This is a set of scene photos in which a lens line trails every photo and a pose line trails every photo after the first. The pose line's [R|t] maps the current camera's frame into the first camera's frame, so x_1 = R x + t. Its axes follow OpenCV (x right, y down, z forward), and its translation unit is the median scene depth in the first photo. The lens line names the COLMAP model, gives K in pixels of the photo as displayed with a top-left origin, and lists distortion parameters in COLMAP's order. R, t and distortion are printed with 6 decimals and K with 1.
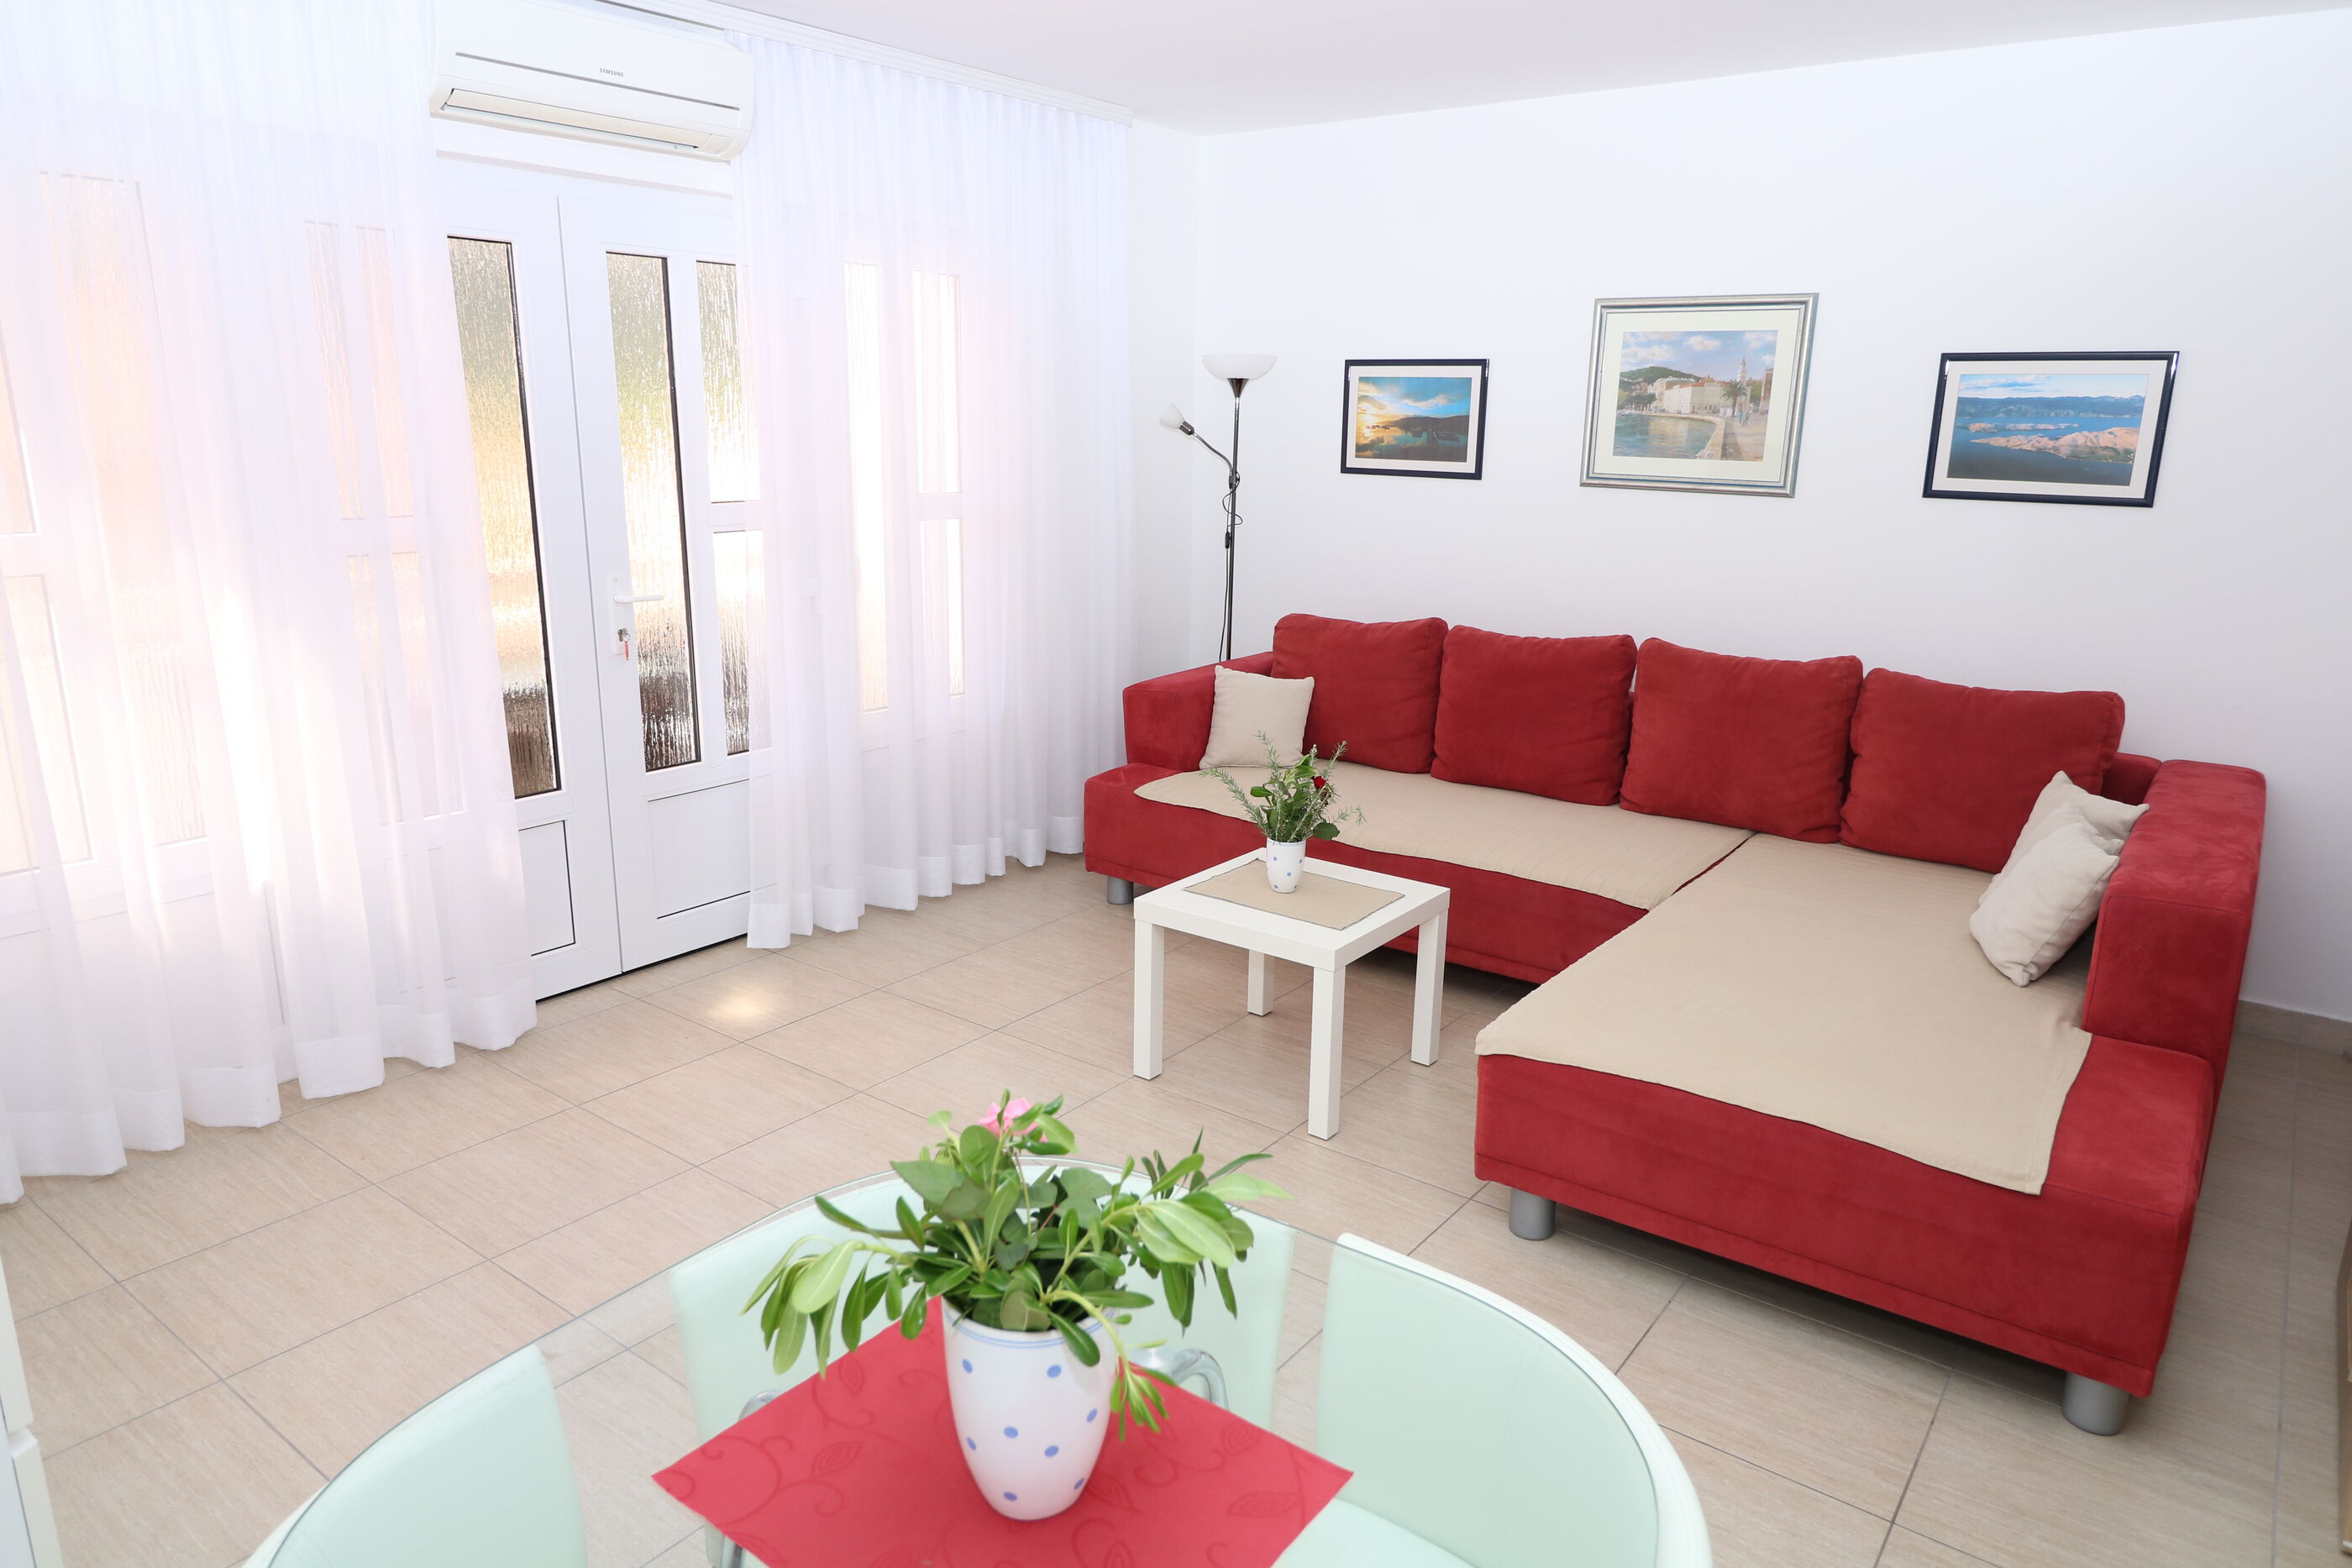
lens RADIAL K [[1455.6, 0, 1197.1], [0, 1455.6, 785.2], [0, 0, 1]] dist [0.006800, -0.009090]
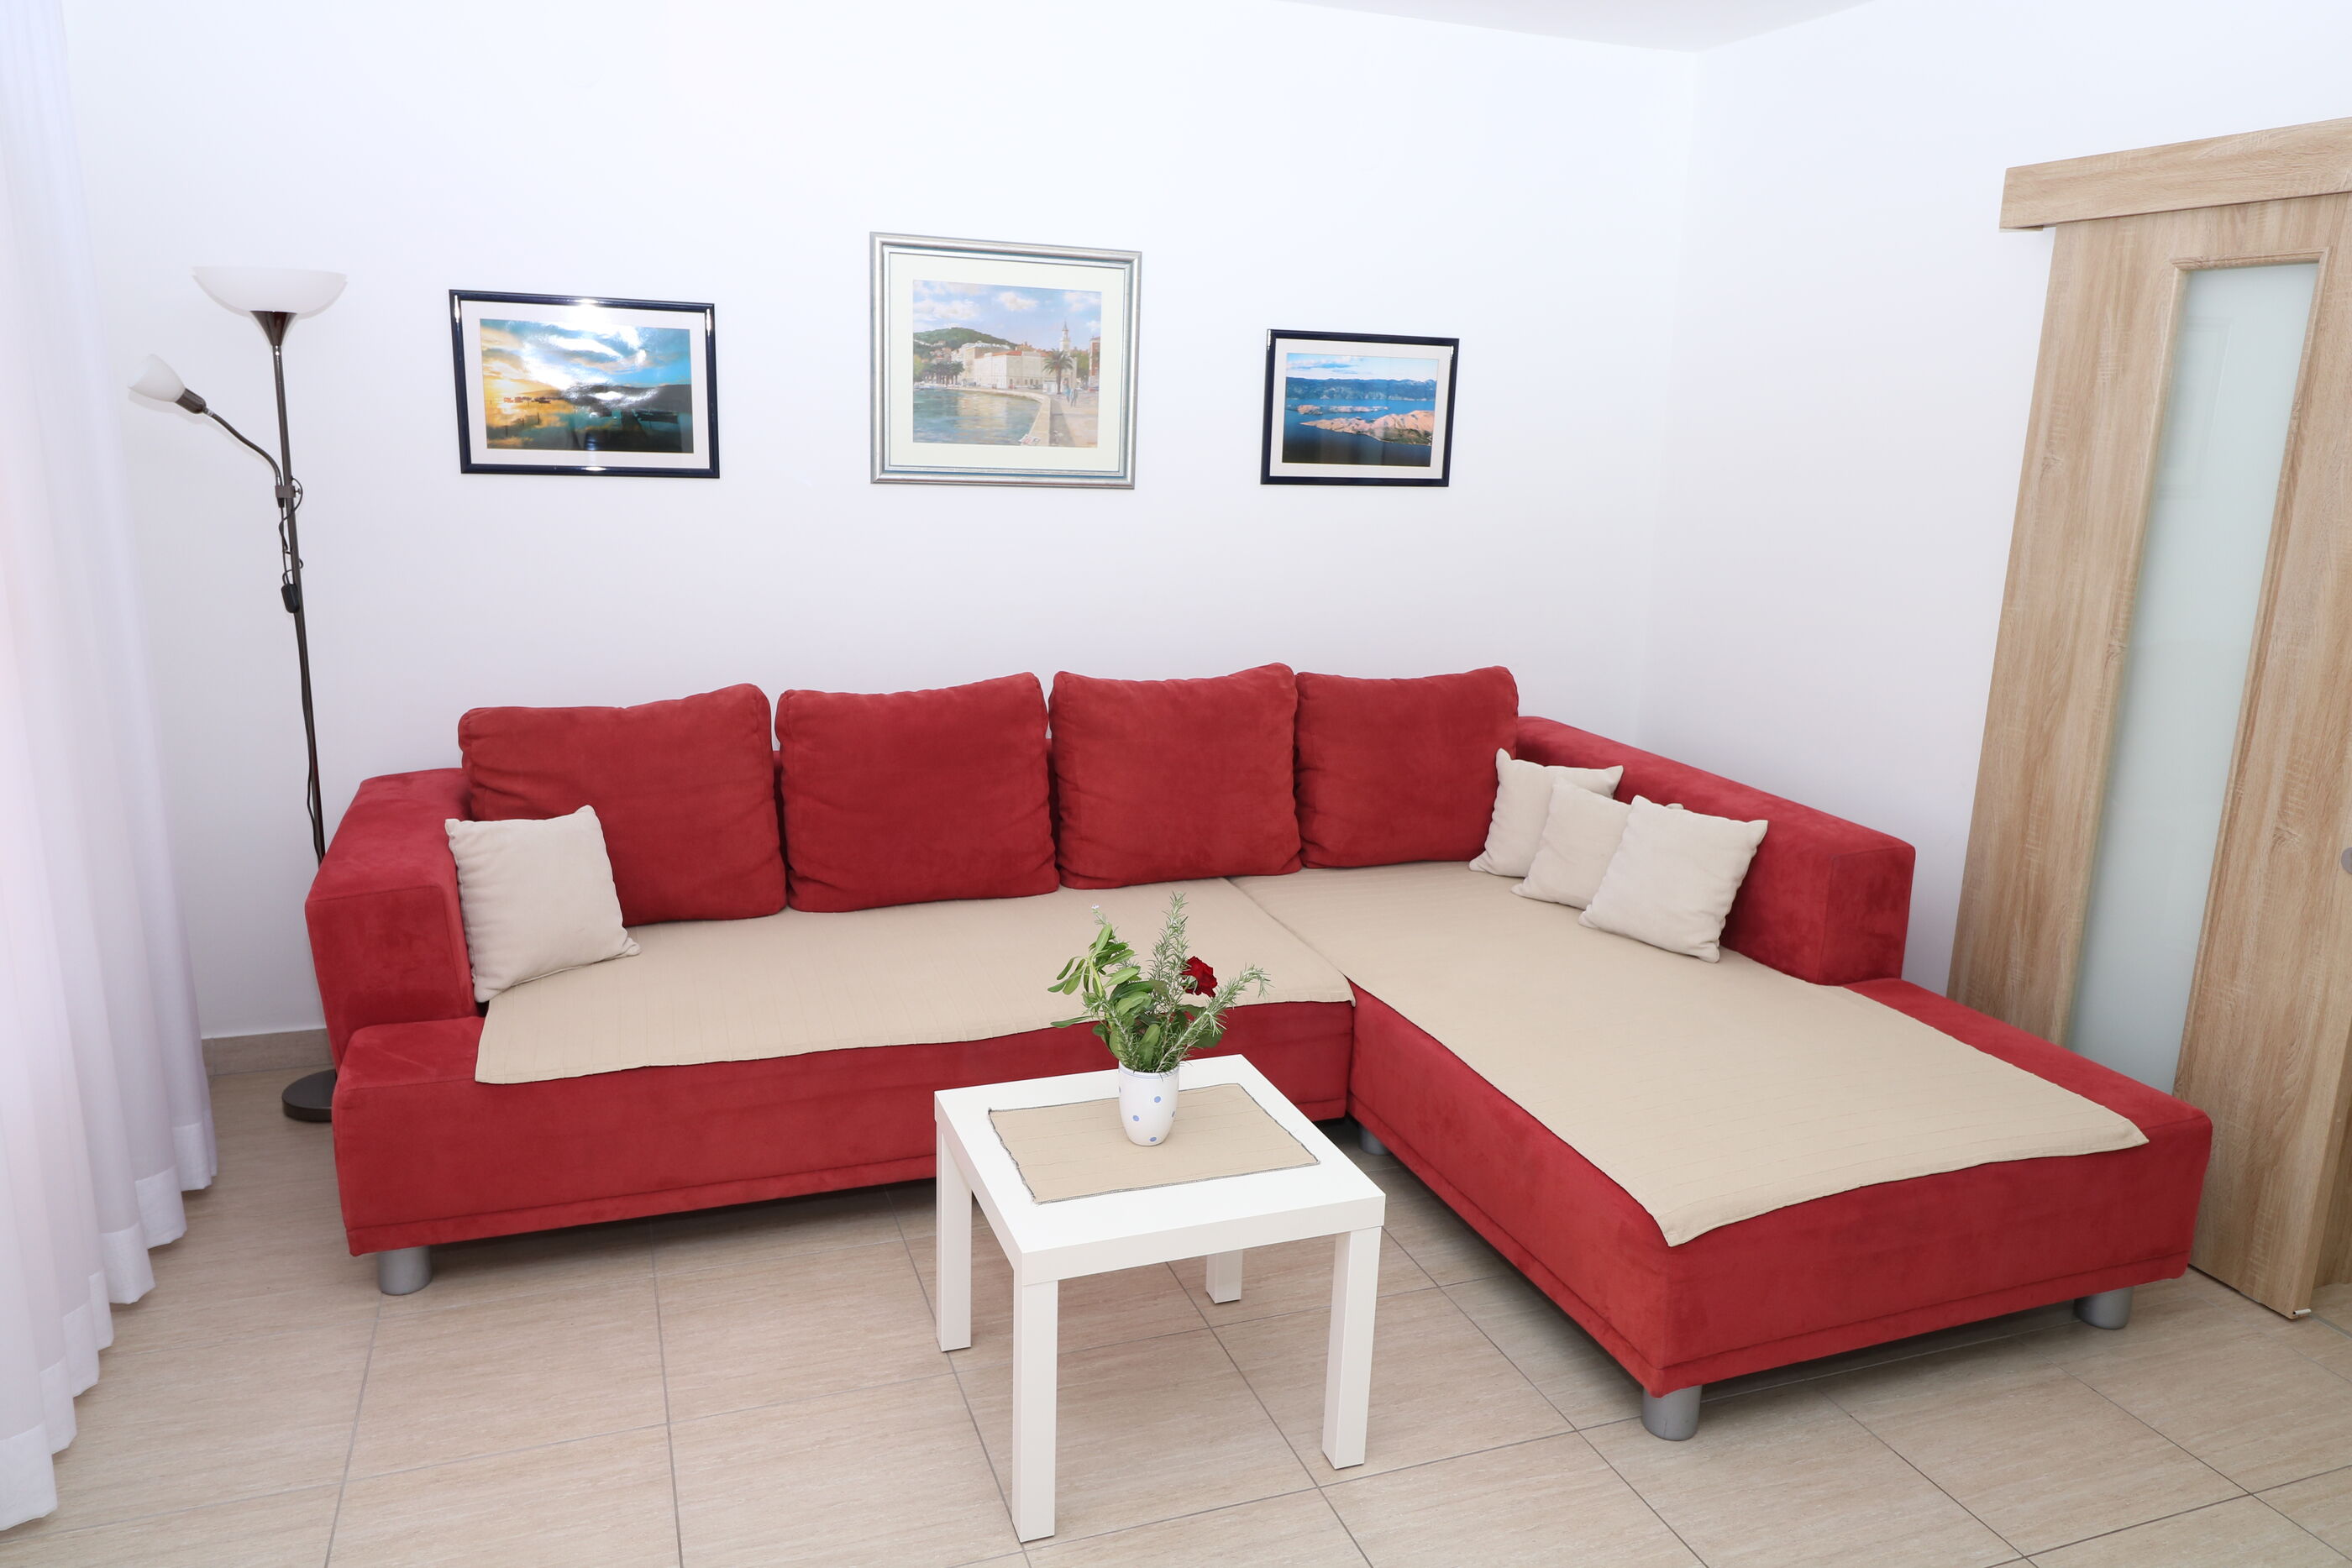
lens RADIAL K [[1630.1, 0, 1185.7], [0, 1630.1, 778.1], [0, 0, 1]] dist [0.016198, -0.016406]
pose [[0.547458, -0.190012, 0.814976, -0.381886], [0.184338, 0.977341, 0.104039, -0.122683], [-0.816278, 0.093274, 0.570080, 0.434005]]
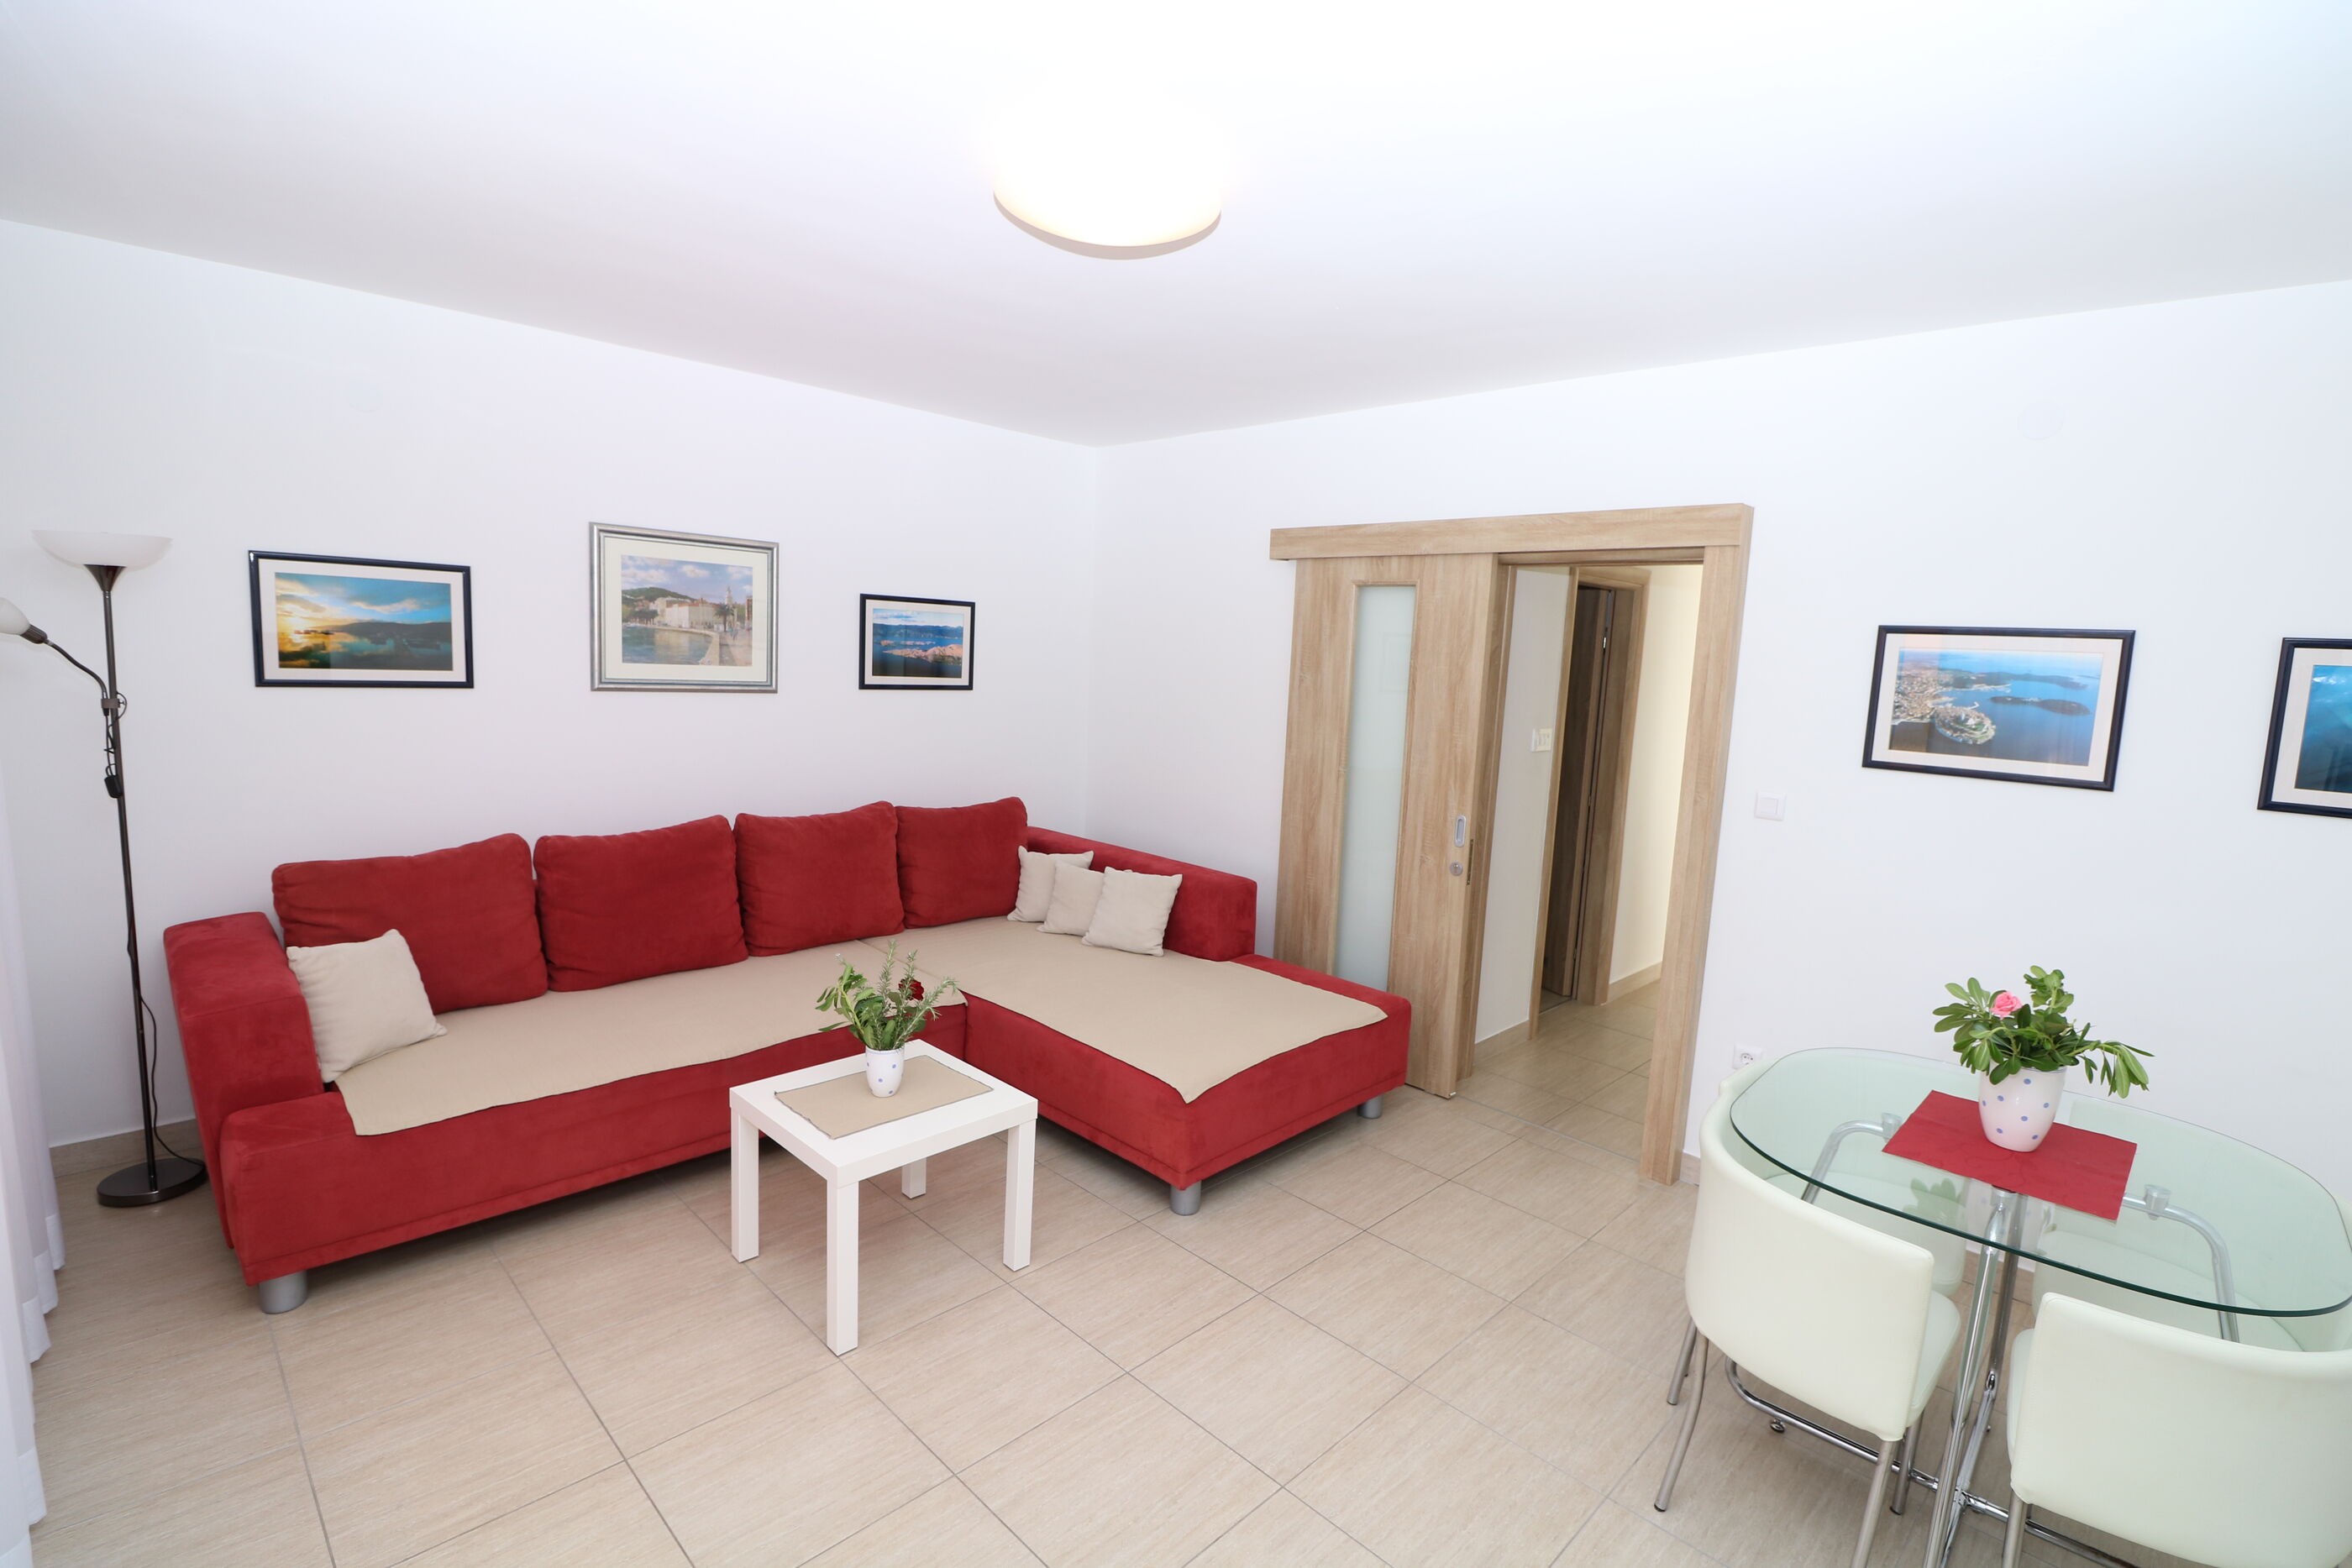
lens RADIAL K [[1087.0, 0, 1192.5], [0, 1087.0, 787.3], [0, 0, 1]] dist [-0.000116, -0.012825]
pose [[0.137427, -0.138965, 0.980715, -0.505270], [0.198379, 0.973910, 0.110202, -0.145044], [-0.970443, 0.179409, 0.161409, 0.481558]]
